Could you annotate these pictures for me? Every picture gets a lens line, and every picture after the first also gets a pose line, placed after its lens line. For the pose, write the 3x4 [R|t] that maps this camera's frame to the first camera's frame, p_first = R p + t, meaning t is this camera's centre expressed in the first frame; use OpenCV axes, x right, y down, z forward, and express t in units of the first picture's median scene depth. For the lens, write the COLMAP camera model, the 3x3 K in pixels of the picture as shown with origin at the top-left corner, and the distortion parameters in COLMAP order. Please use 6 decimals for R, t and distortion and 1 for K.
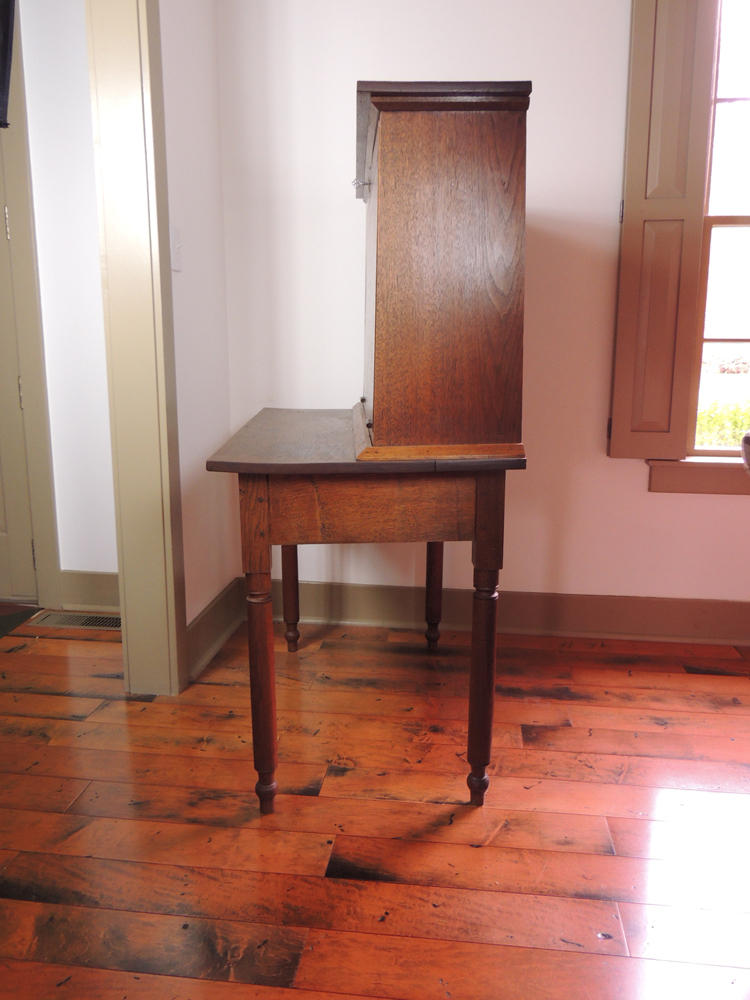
lens RADIAL K [[800.0, 0, 375.0], [0, 800.0, 500.0], [0, 0, 1]] dist [0.058080, -0.000053]
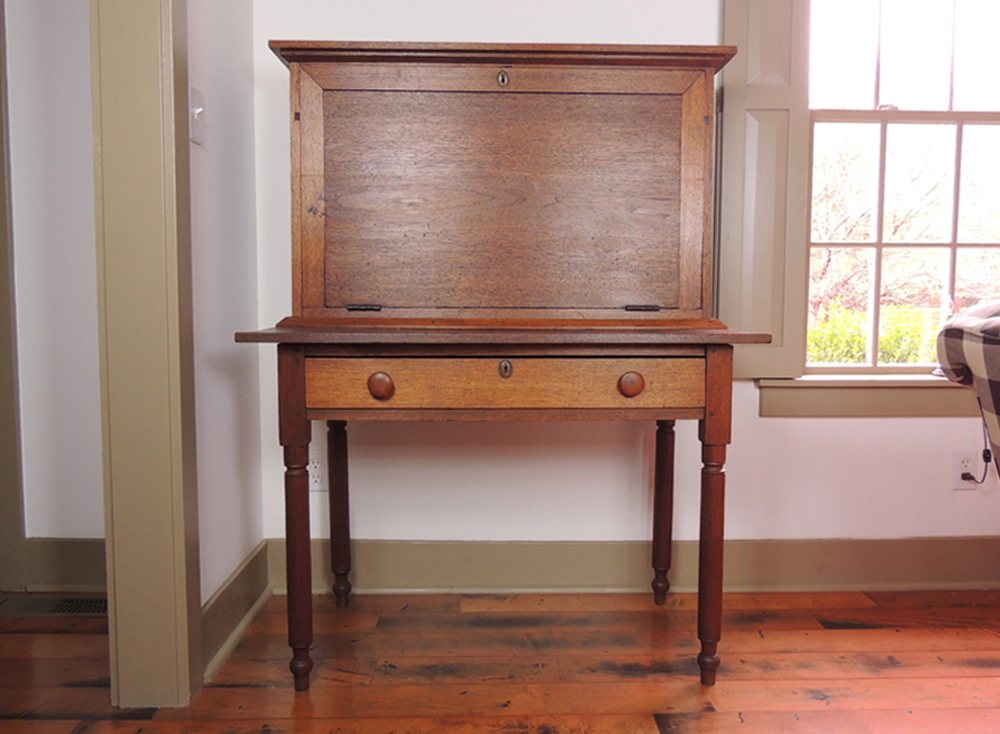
lens RADIAL K [[805.5, 0, 515.1], [0, 805.5, 366.0], [0, 0, 1]] dist [-0.004809, -0.001367]
pose [[0.987268, -0.011104, 0.158678, -0.064540], [0.027517, 0.994443, -0.101614, 0.018771], [-0.156668, 0.104687, 0.982087, 0.206638]]
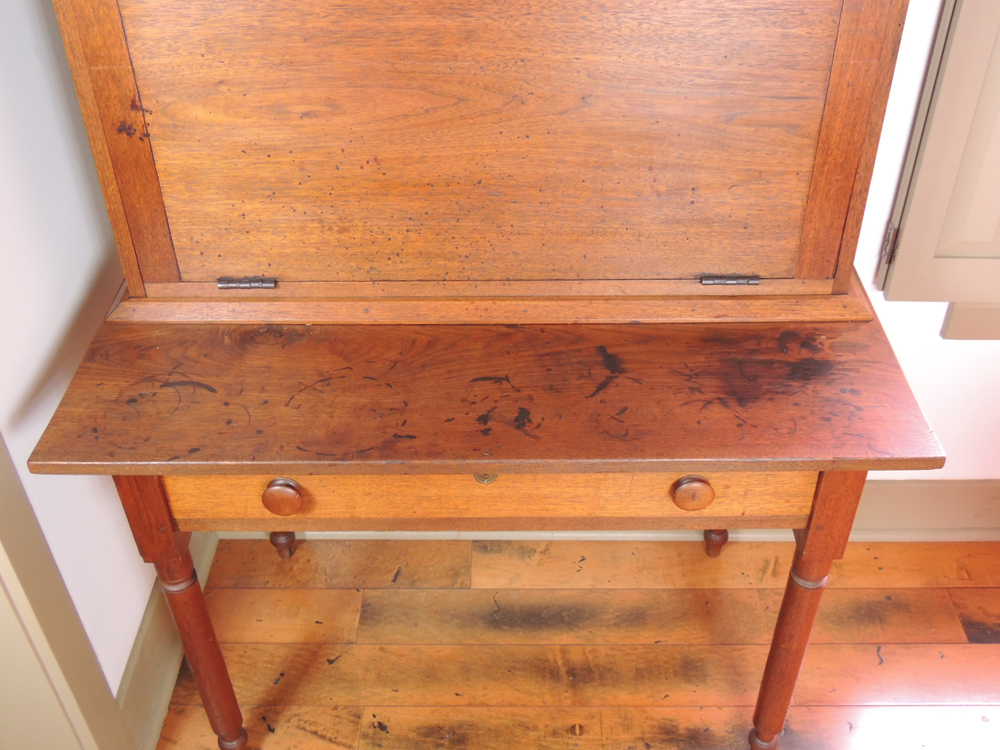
lens RADIAL K [[1044.6, 0, 498.3], [0, 1044.6, 424.9], [0, 0, 1]] dist [-0.019312, -0.012107]
pose [[0.992669, -0.086818, 0.084094, 0.004009], [0.037318, 0.881897, 0.469962, -0.345087], [-0.114963, -0.463378, 0.878672, 0.434218]]
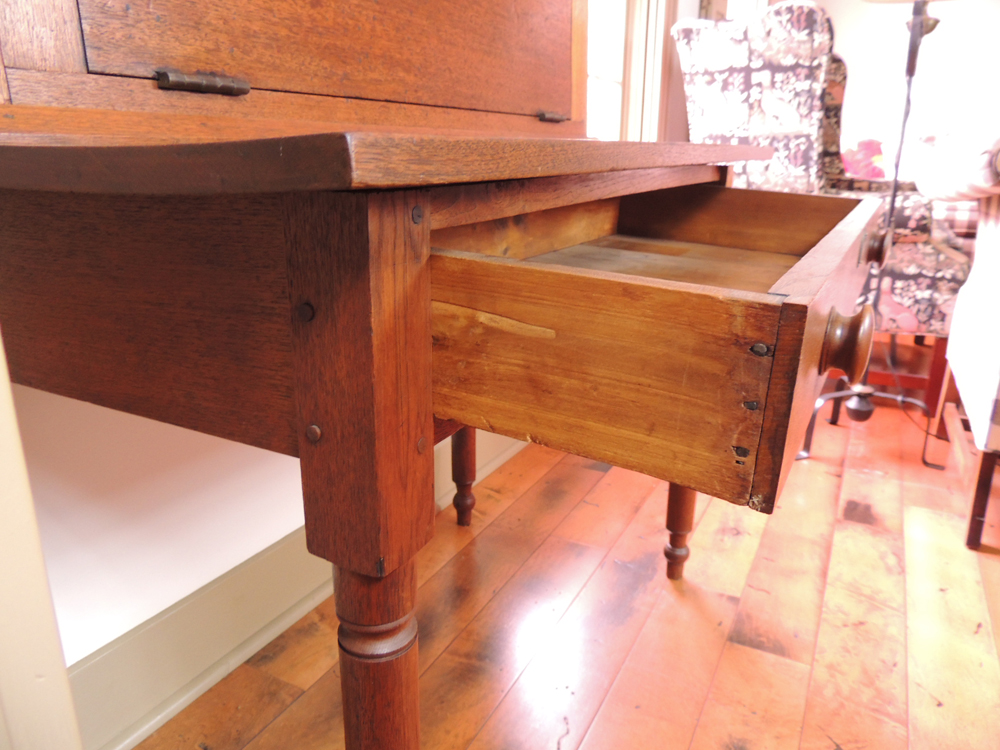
lens RADIAL K [[712.8, 0, 497.2], [0, 712.8, 391.5], [0, 0, 1]] dist [-0.000781, -0.003044]
pose [[0.351760, -0.300007, 0.886713, -0.296298], [0.180245, 0.951233, 0.250333, -0.073989], [-0.918573, 0.071769, 0.388681, 0.865067]]
